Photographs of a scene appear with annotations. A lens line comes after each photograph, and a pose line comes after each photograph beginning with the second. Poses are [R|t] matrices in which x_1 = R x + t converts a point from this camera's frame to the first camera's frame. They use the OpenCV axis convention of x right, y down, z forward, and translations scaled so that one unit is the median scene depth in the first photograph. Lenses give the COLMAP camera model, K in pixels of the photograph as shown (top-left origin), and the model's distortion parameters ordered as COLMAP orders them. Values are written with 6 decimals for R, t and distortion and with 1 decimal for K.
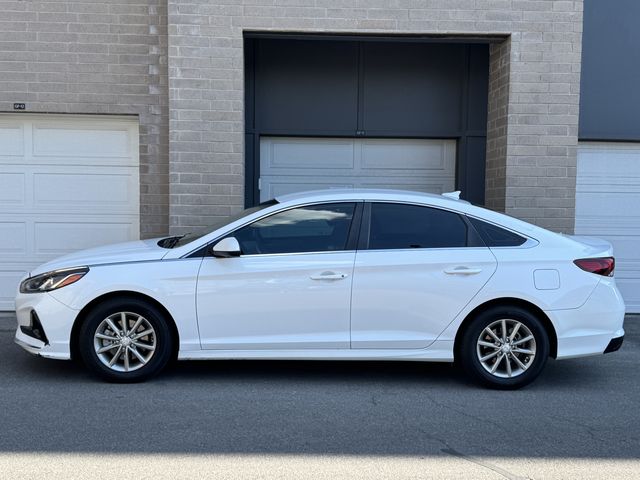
lens RADIAL K [[738.8, 0, 309.8], [0, 738.8, 235.8], [0, 0, 1]] dist [0.201724, -0.465896]
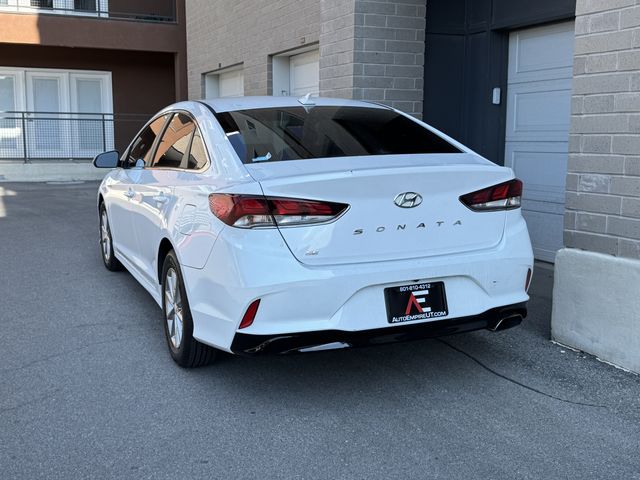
lens RADIAL K [[738.8, 0, 309.8], [0, 738.8, 235.8], [0, 0, 1]] dist [0.201724, -0.465896]
pose [[0.339458, 0.121184, -0.932782, 1.042793], [-0.041025, 0.992630, 0.114029, -0.010404], [0.939726, -0.000440, 0.341928, 0.930712]]
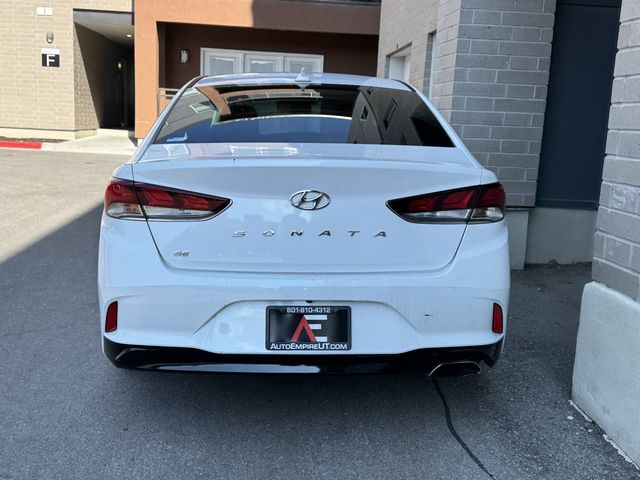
lens RADIAL K [[738.8, 0, 309.8], [0, 738.8, 235.8], [0, 0, 1]] dist [0.201724, -0.465896]
pose [[-0.004740, 0.153162, -0.988190, 0.978714], [-0.087457, 0.984351, 0.152987, -0.025790], [0.996157, 0.087150, 0.008729, 1.231655]]
